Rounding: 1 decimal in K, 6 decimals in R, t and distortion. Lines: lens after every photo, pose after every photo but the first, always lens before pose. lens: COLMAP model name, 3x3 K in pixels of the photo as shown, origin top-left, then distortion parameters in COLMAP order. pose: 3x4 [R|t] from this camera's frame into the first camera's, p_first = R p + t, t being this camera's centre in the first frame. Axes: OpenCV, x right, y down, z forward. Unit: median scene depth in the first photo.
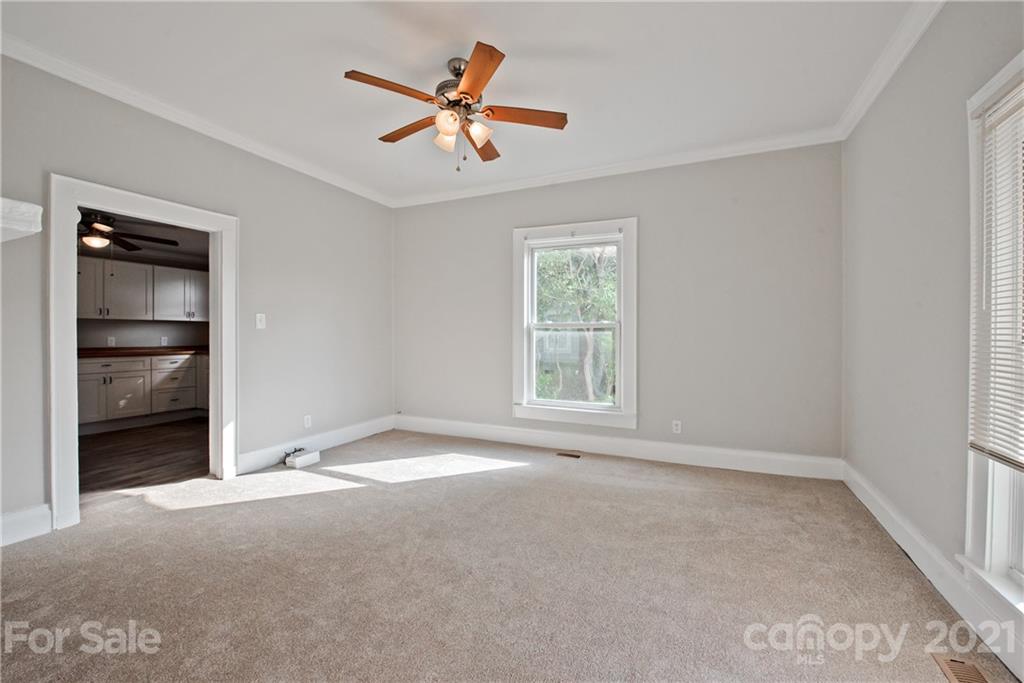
lens RADIAL K [[415.8, 0, 518.0], [0, 415.8, 338.9], [0, 0, 1]] dist [-0.009415, -0.008295]
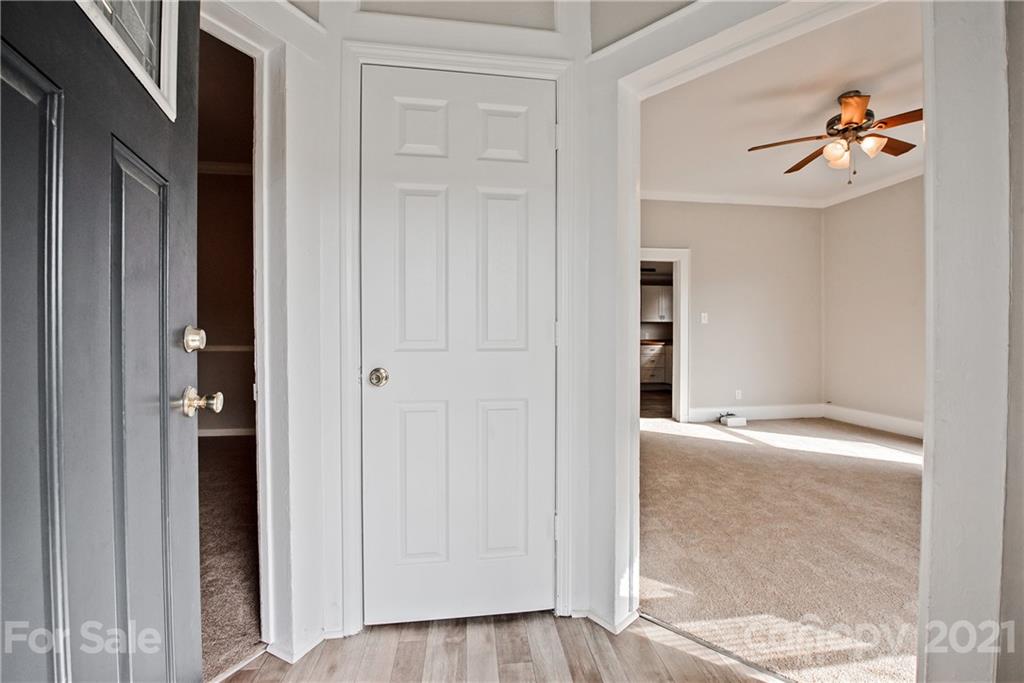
lens RADIAL K [[415.8, 0, 518.0], [0, 415.8, 338.9], [0, 0, 1]] dist [-0.009415, -0.008295]
pose [[0.538341, 0.001973, -0.842725, 0.232680], [-0.005796, 0.999982, -0.001362, 0.033873], [0.842707, 0.005617, 0.538342, -0.303196]]
